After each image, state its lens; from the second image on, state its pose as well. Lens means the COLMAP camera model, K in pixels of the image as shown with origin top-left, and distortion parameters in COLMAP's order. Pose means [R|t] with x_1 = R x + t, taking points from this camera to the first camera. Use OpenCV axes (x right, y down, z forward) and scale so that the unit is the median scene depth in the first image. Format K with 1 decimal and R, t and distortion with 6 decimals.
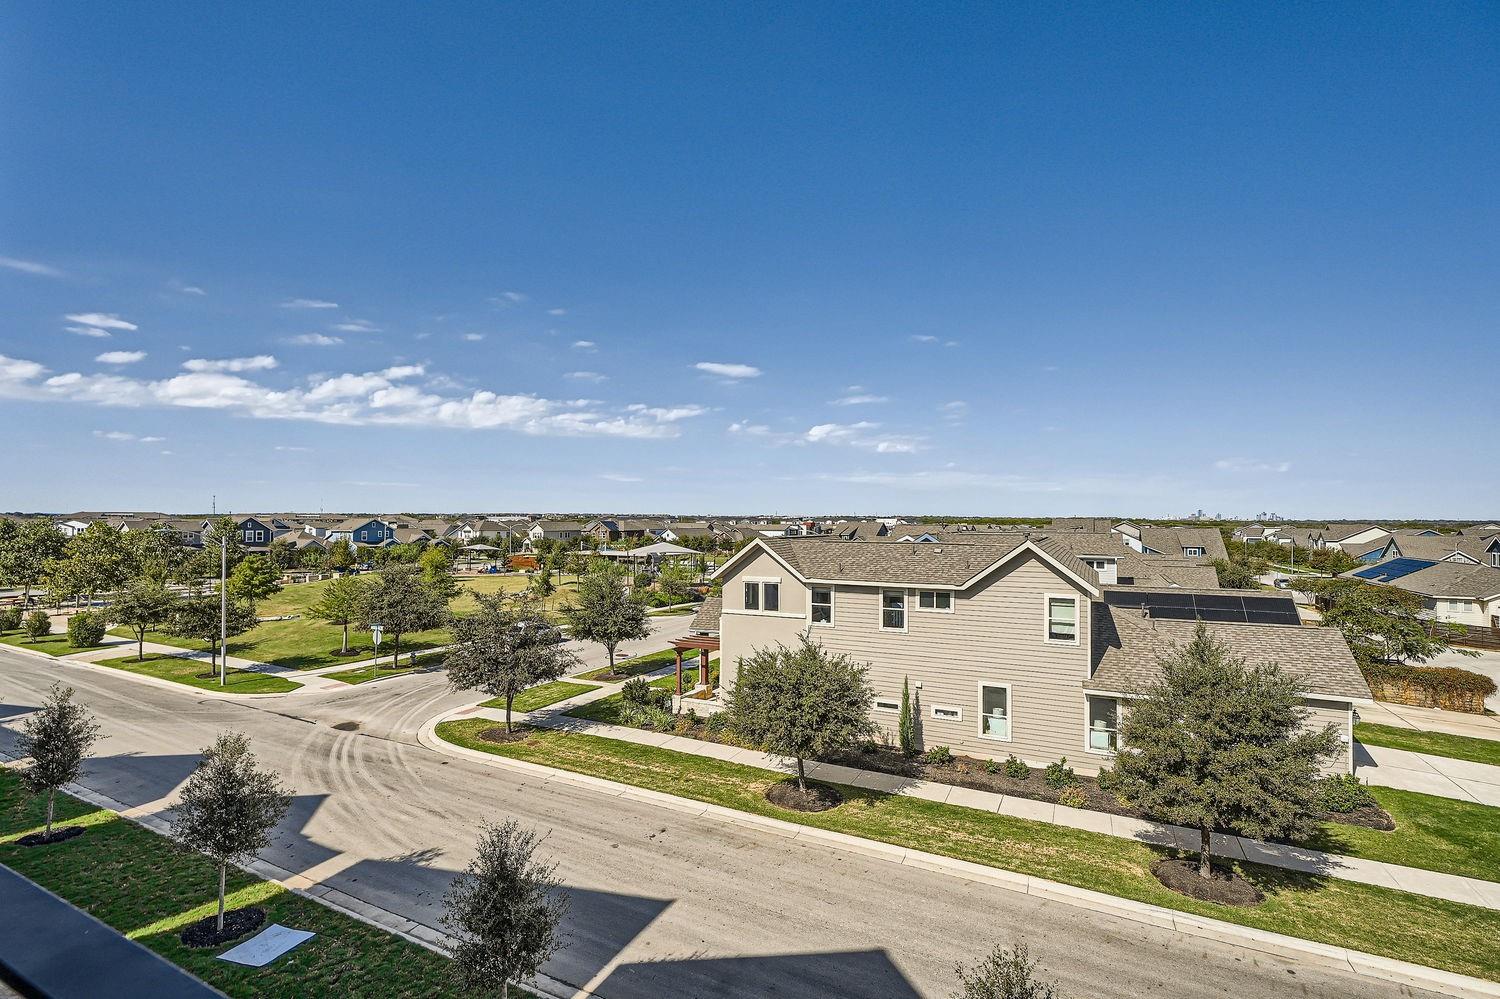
lens RADIAL K [[681.8, 0, 747.0], [0, 681.8, 504.9], [0, 0, 1]] dist [0.000941, 0.000180]
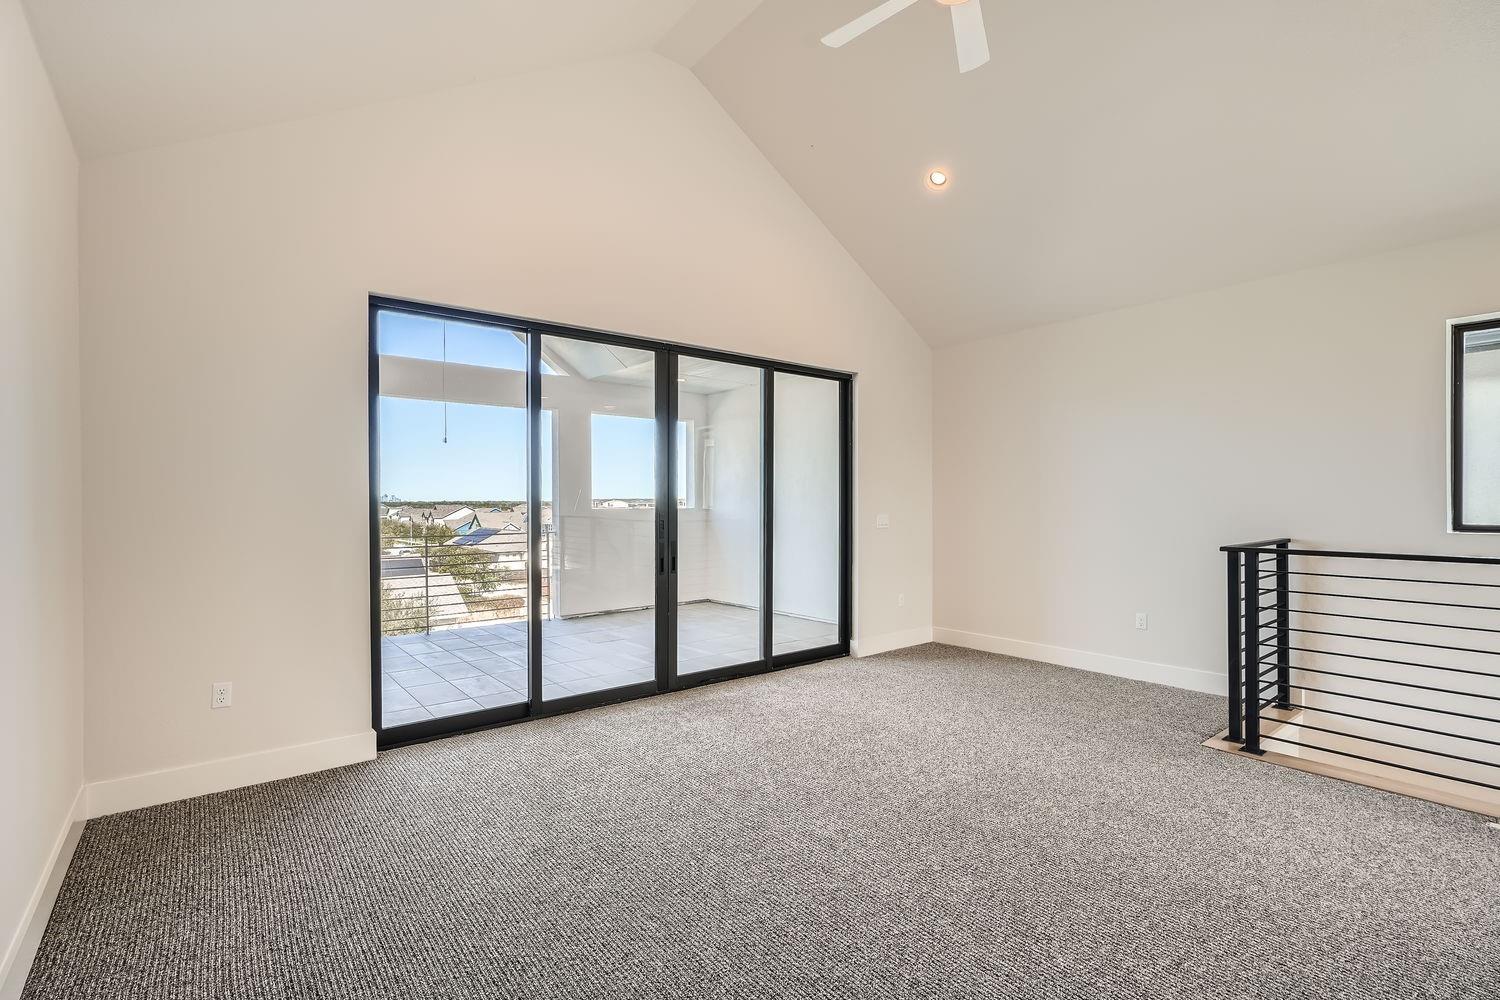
lens RADIAL K [[681.8, 0, 748.1], [0, 681.8, 498.4], [0, 0, 1]] dist [0.000941, 0.000180]
pose [[0.417574, -0.001111, 0.908642, -0.071985], [-0.015232, 0.999850, 0.008223, -0.004060], [-0.908515, -0.017274, 0.417494, -0.071340]]
